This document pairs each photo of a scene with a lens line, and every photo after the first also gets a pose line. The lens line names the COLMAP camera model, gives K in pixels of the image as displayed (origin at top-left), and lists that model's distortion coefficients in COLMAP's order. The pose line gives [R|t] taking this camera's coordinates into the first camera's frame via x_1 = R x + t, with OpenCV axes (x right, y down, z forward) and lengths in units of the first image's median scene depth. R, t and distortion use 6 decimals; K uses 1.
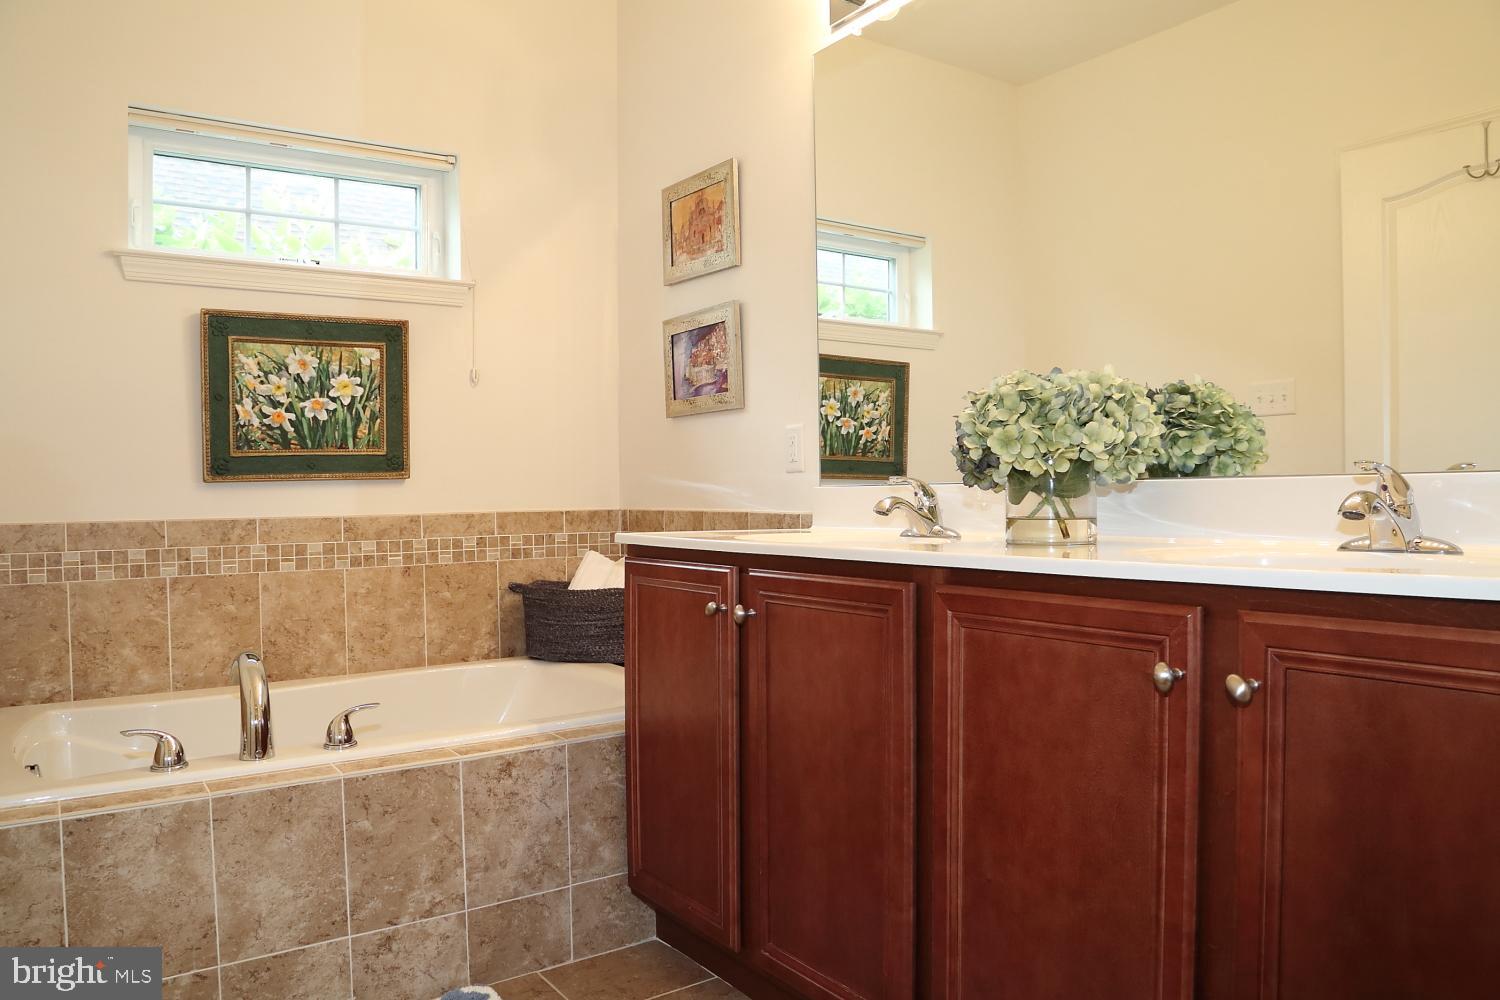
lens RADIAL K [[1047.2, 0, 752.2], [0, 1047.2, 508.0], [0, 0, 1]] dist [-0.124493, 0.066763]
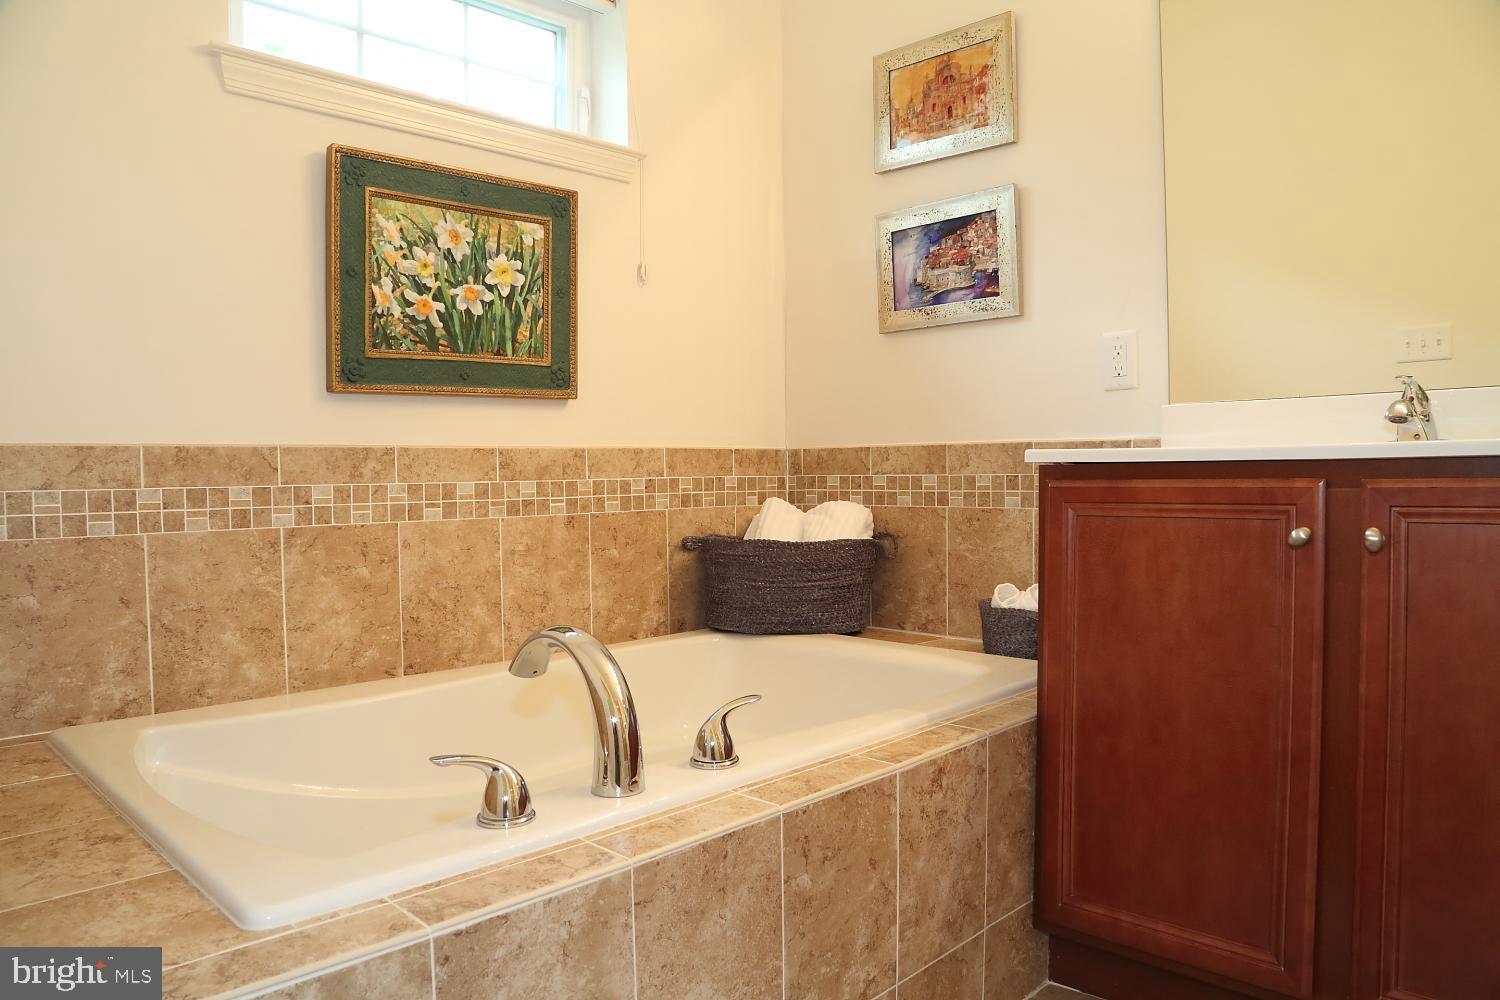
lens RADIAL K [[1021.3, 0, 753.8], [0, 1021.3, 506.1], [0, 0, 1]] dist [-0.125825, 0.070598]
pose [[0.984165, -0.005446, 0.177171, -0.356638], [0.002928, 0.999891, 0.014475, 0.041736], [-0.177230, -0.013728, 0.984074, 0.256232]]
